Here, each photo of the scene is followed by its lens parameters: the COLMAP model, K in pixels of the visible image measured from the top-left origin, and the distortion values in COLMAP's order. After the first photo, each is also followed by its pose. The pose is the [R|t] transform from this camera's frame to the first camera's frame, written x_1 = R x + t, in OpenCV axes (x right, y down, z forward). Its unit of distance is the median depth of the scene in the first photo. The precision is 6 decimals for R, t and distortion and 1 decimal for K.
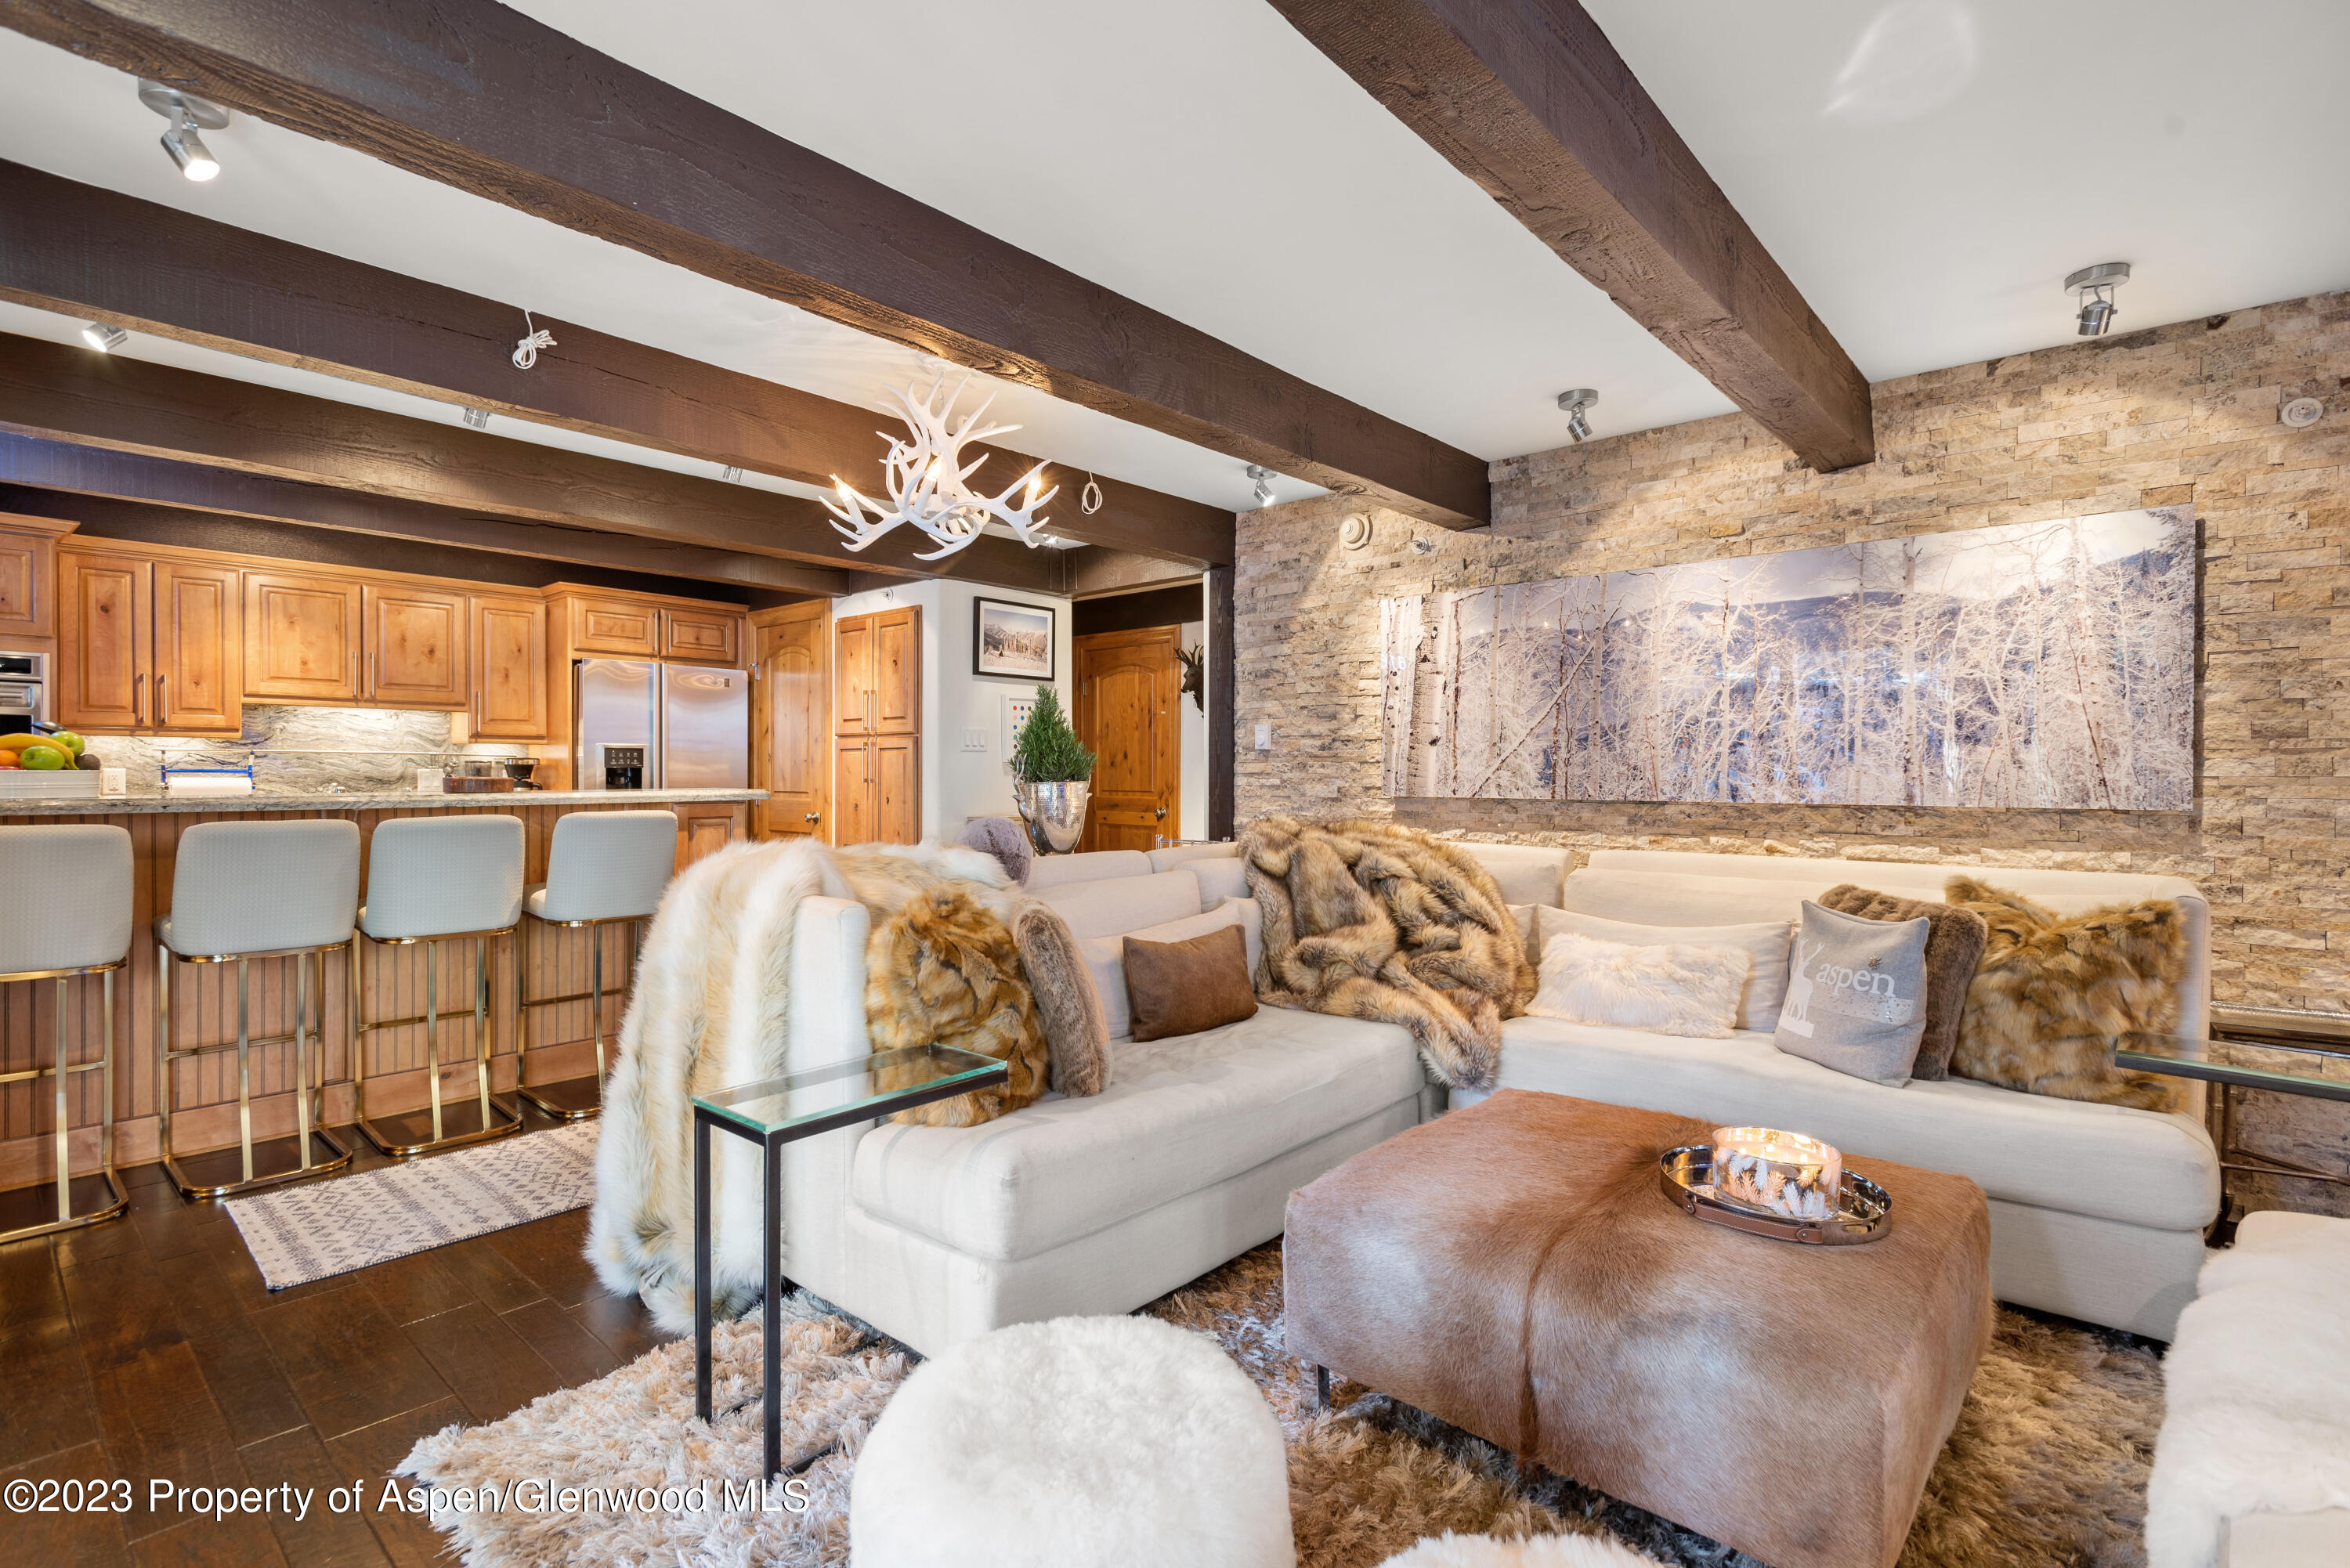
lens RADIAL K [[1113.1, 0, 1177.8], [0, 1113.1, 774.7], [0, 0, 1]] dist [0.026270, -0.007726]
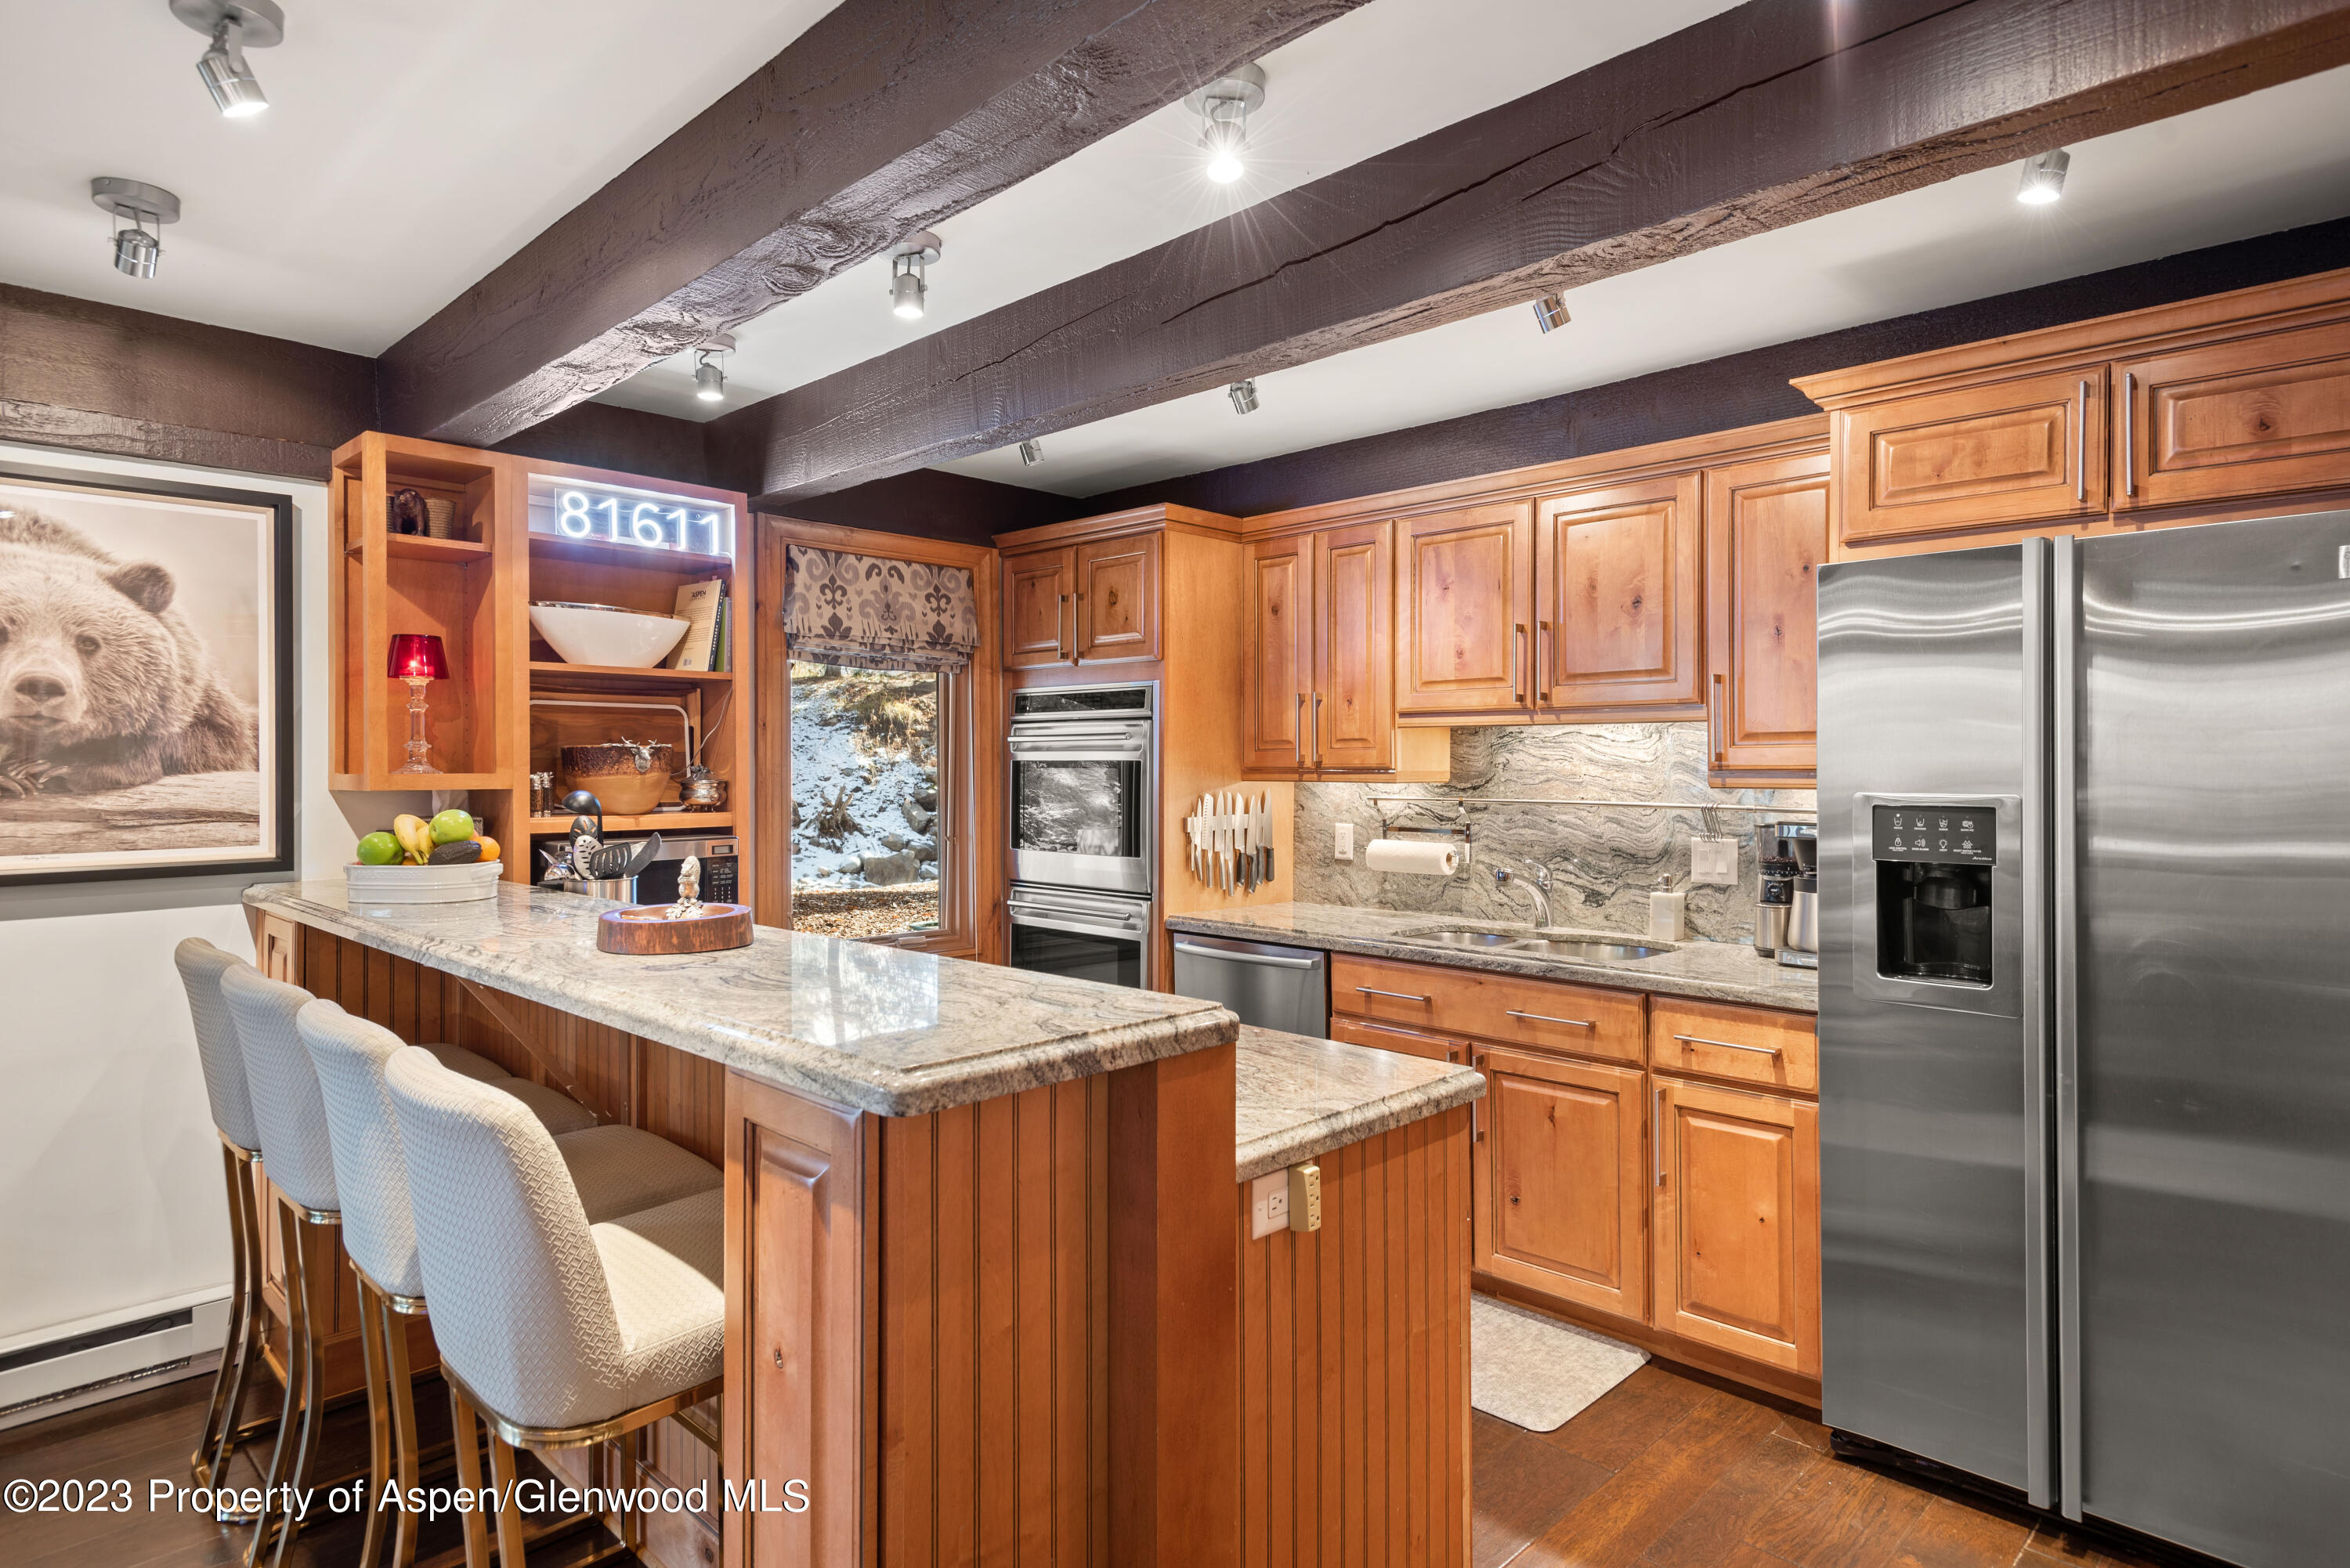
lens RADIAL K [[1290.7, 0, 1189.4], [0, 1290.7, 763.8], [0, 0, 1]] dist [0.029120, -0.008549]
pose [[-0.055178, -0.003047, -0.998472, -0.111033], [-0.001745, 0.999994, -0.002955, -0.047157], [0.998475, 0.001579, -0.055183, 1.071689]]
